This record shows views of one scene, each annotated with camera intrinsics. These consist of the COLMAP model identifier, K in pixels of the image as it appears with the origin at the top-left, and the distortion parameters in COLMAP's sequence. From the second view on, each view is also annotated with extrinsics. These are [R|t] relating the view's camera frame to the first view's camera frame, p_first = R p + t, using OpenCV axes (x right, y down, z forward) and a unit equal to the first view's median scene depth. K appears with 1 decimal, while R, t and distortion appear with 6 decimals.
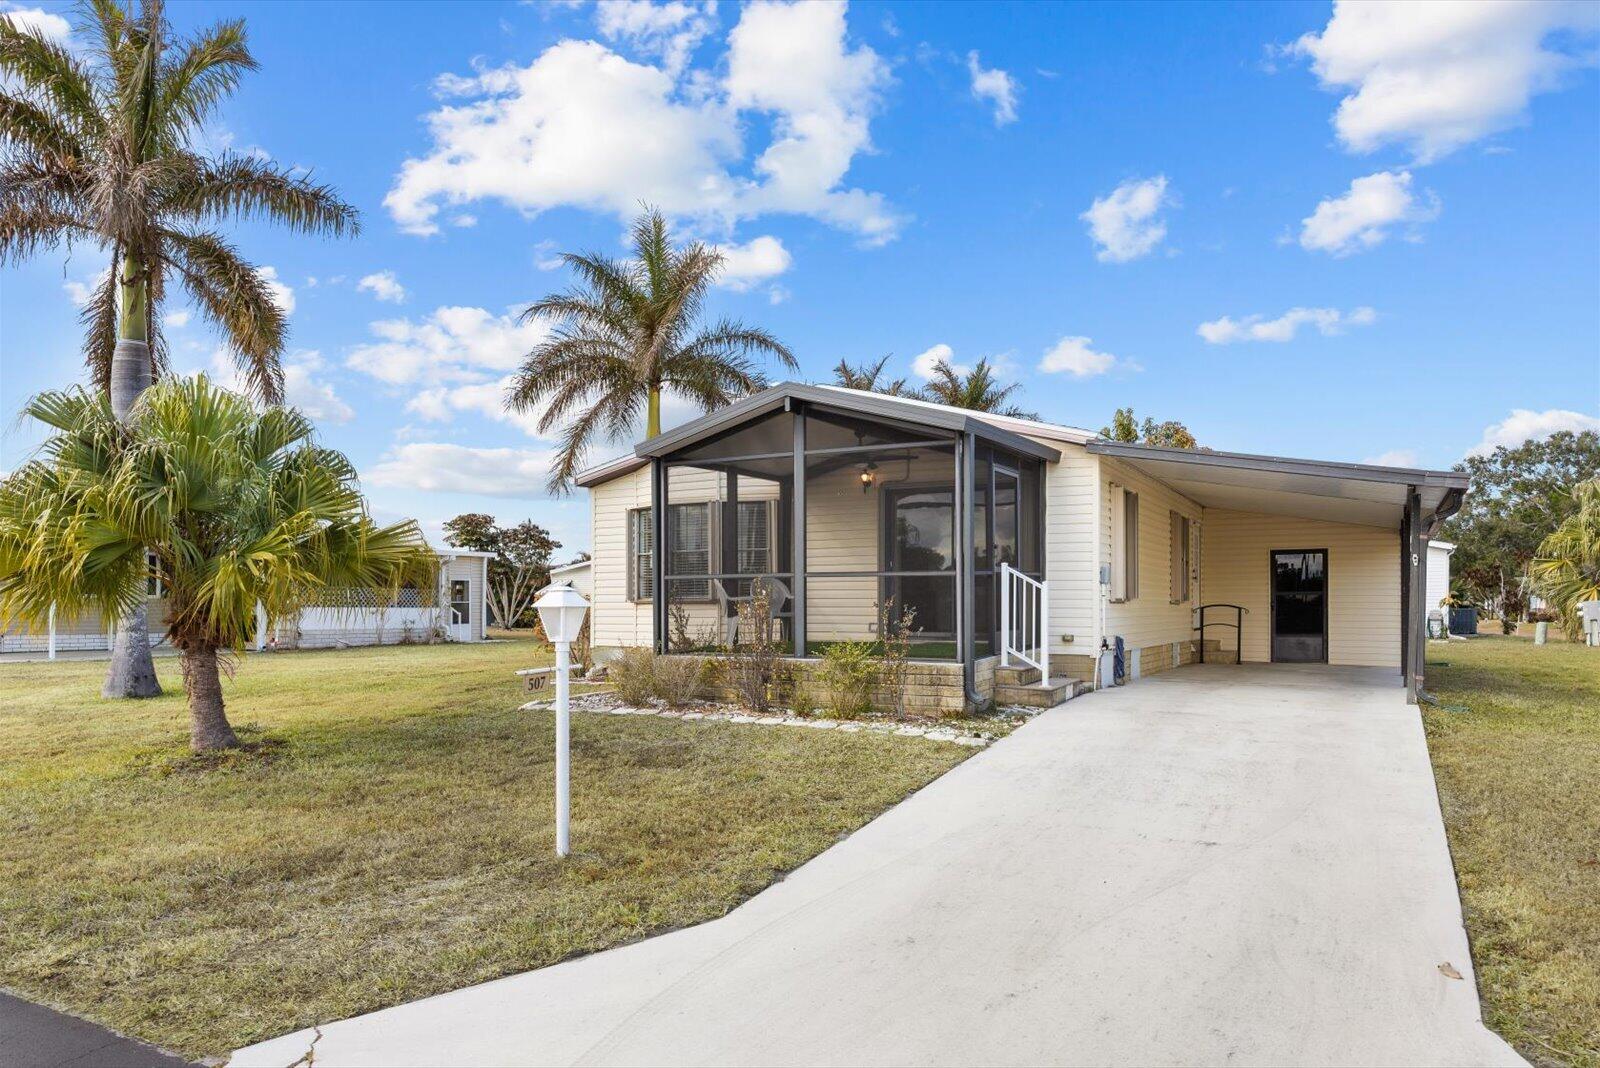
lens RADIAL K [[674.3, 0, 803.4], [0, 674.3, 564.9], [0, 0, 1]] dist [-0.002021, 0.000001]
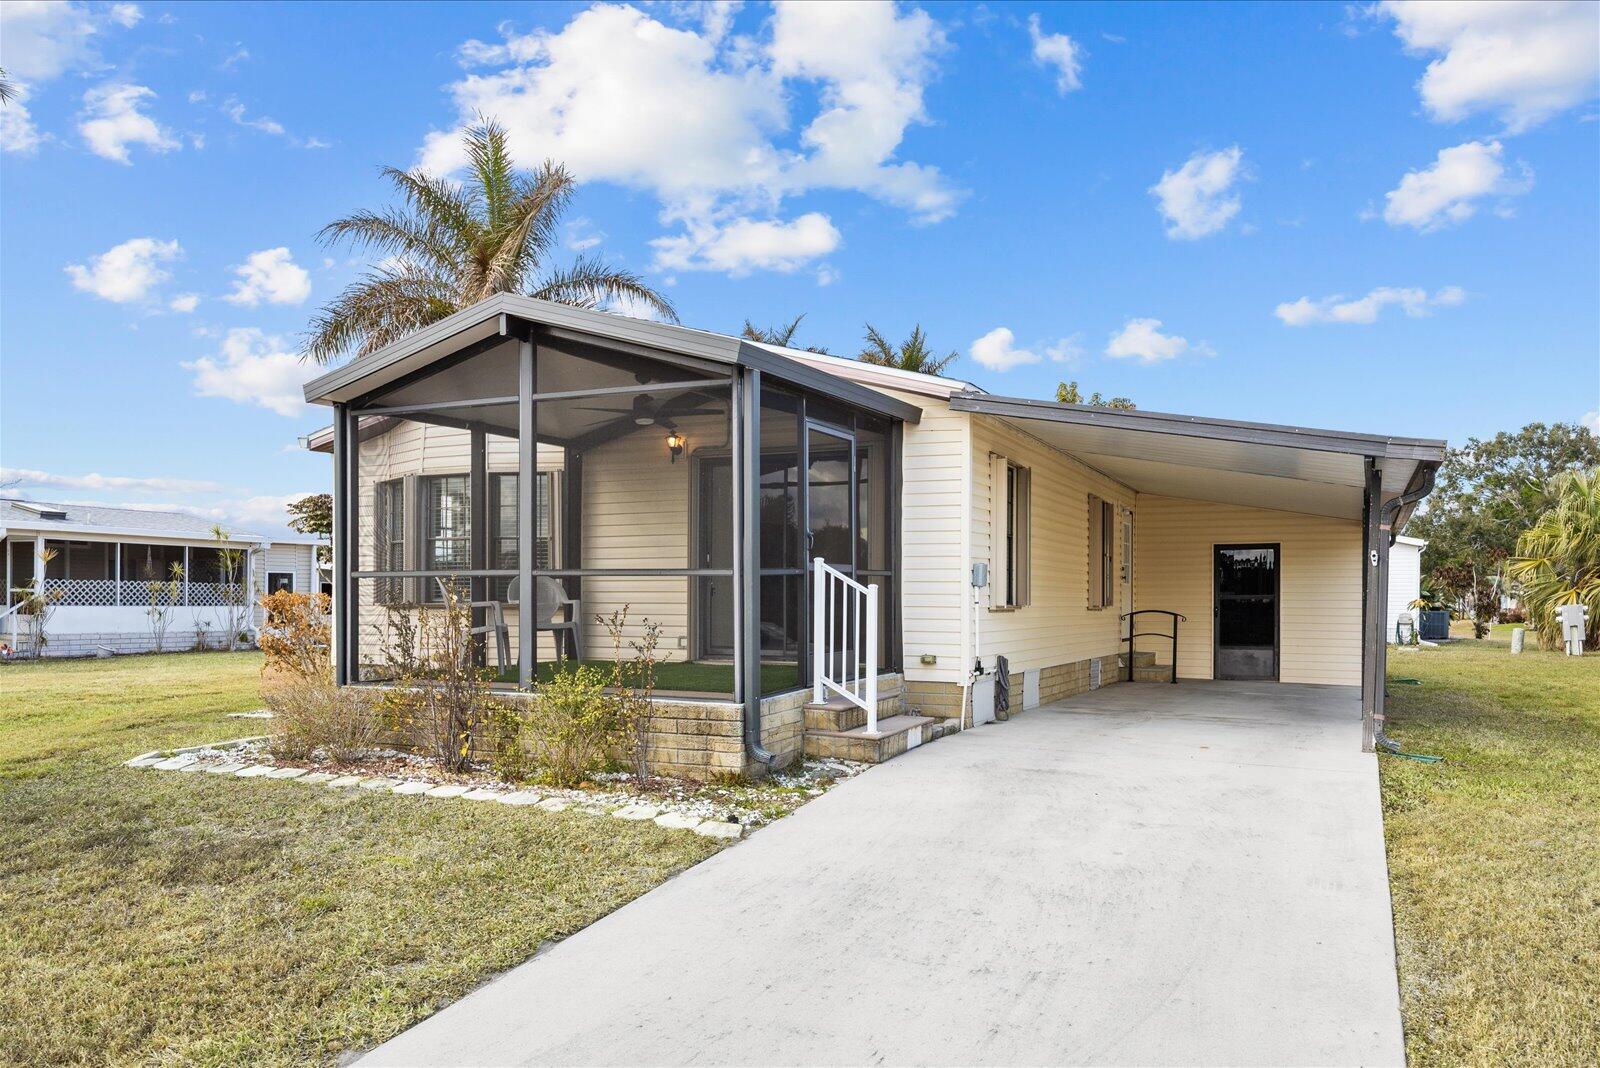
lens RADIAL K [[735.6, 0, 788.2], [0, 735.6, 556.8], [0, 0, 1]] dist [-0.001869, -0.000082]
pose [[0.998528, 0.007941, 0.053657, 0.158775], [-0.007901, 0.999968, -0.000959, -0.002122], [-0.053662, 0.000534, 0.998559, 0.162700]]
